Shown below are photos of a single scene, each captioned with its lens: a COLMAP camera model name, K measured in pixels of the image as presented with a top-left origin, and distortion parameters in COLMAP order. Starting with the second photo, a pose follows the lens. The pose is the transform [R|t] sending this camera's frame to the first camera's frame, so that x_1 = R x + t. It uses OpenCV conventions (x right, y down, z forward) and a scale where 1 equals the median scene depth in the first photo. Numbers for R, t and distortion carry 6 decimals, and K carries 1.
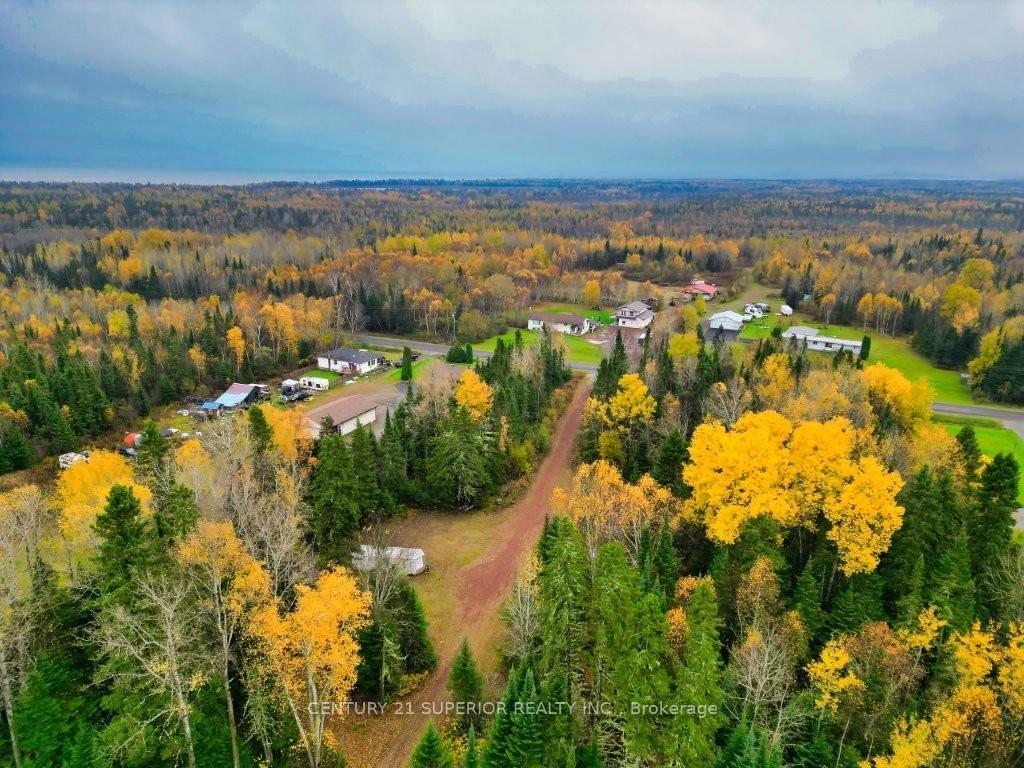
lens RADIAL K [[709.6, 0, 512.0], [0, 709.6, 384.0], [0, 0, 1]] dist [0.085546, -0.084271]
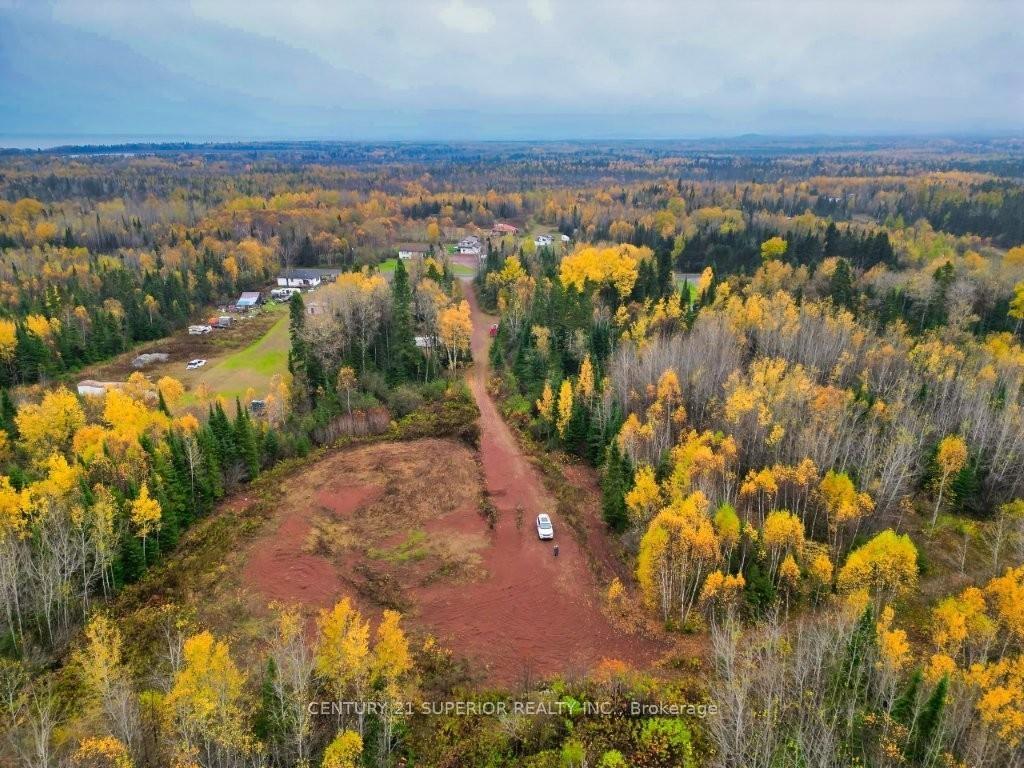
lens RADIAL K [[709.6, 0, 512.0], [0, 709.6, 384.0], [0, 0, 1]] dist [0.085546, -0.084271]
pose [[0.946720, -0.116991, 0.300056, -0.275504], [0.102192, 0.992665, 0.064604, 0.125873], [-0.305413, -0.030499, 0.951731, -0.515467]]
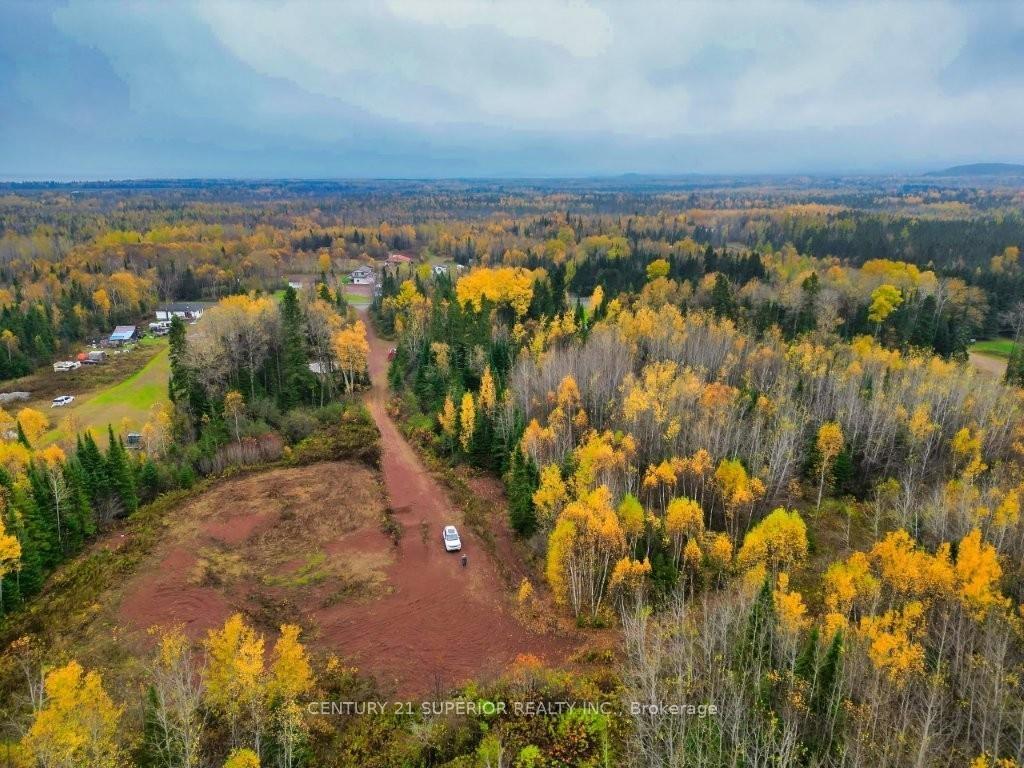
lens RADIAL K [[709.6, 0, 512.0], [0, 709.6, 384.0], [0, 0, 1]] dist [0.085546, -0.084271]
pose [[0.890059, -0.141793, 0.433231, -0.275137], [0.141651, 0.989373, 0.032798, 0.145599], [-0.433278, 0.032176, 0.900686, -0.510497]]
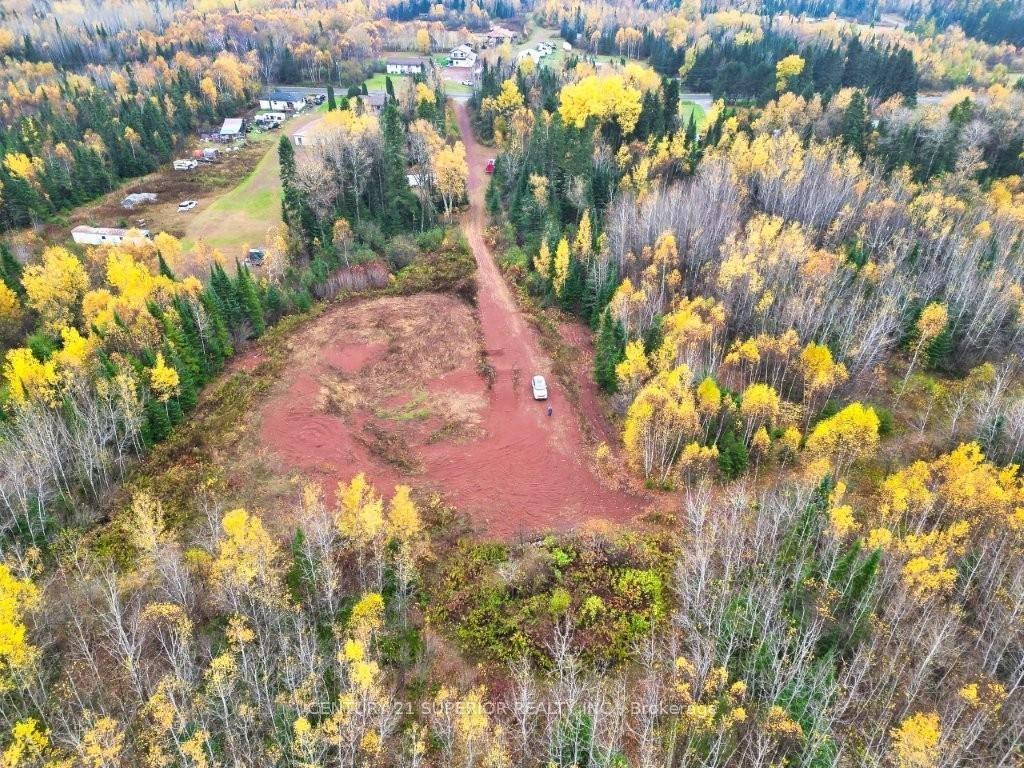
lens RADIAL K [[709.6, 0, 512.0], [0, 709.6, 384.0], [0, 0, 1]] dist [0.085546, -0.084271]
pose [[0.945752, -0.189270, 0.264065, -0.274803], [0.101675, 0.944381, 0.312741, 0.088652], [-0.308570, -0.268926, 0.912394, -0.527245]]
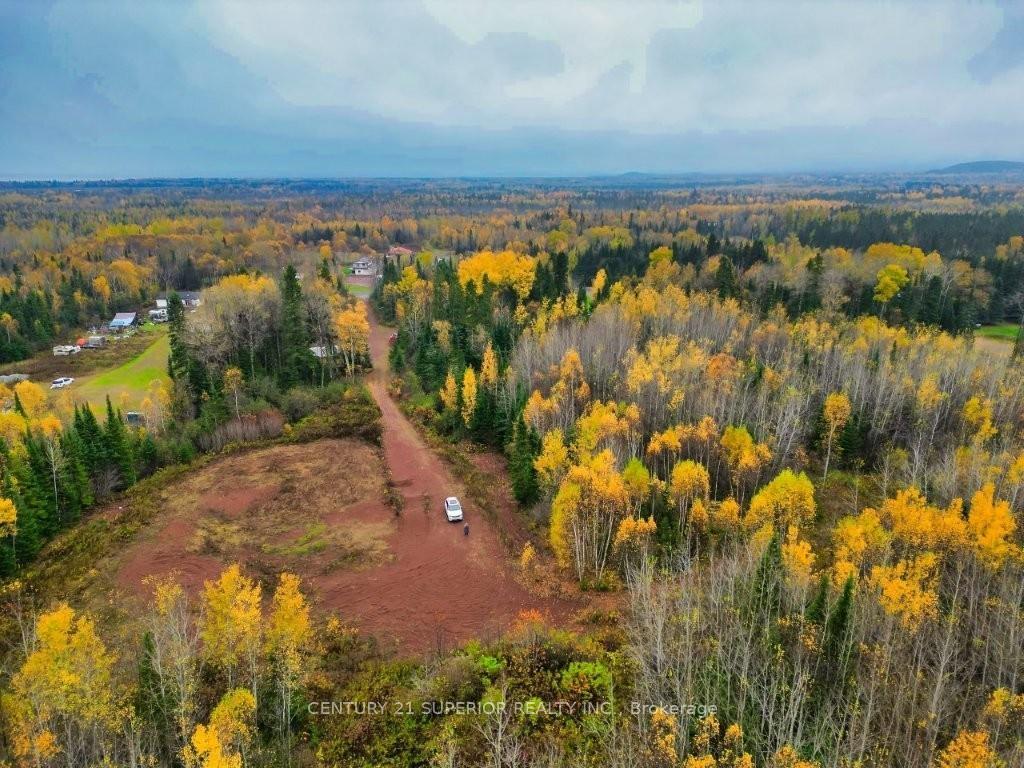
lens RADIAL K [[709.6, 0, 512.0], [0, 709.6, 384.0], [0, 0, 1]] dist [0.085546, -0.084271]
pose [[0.890958, -0.143132, 0.430937, -0.275640], [0.142881, 0.989185, 0.033146, 0.166745], [-0.431020, 0.032041, 0.901773, -0.503754]]
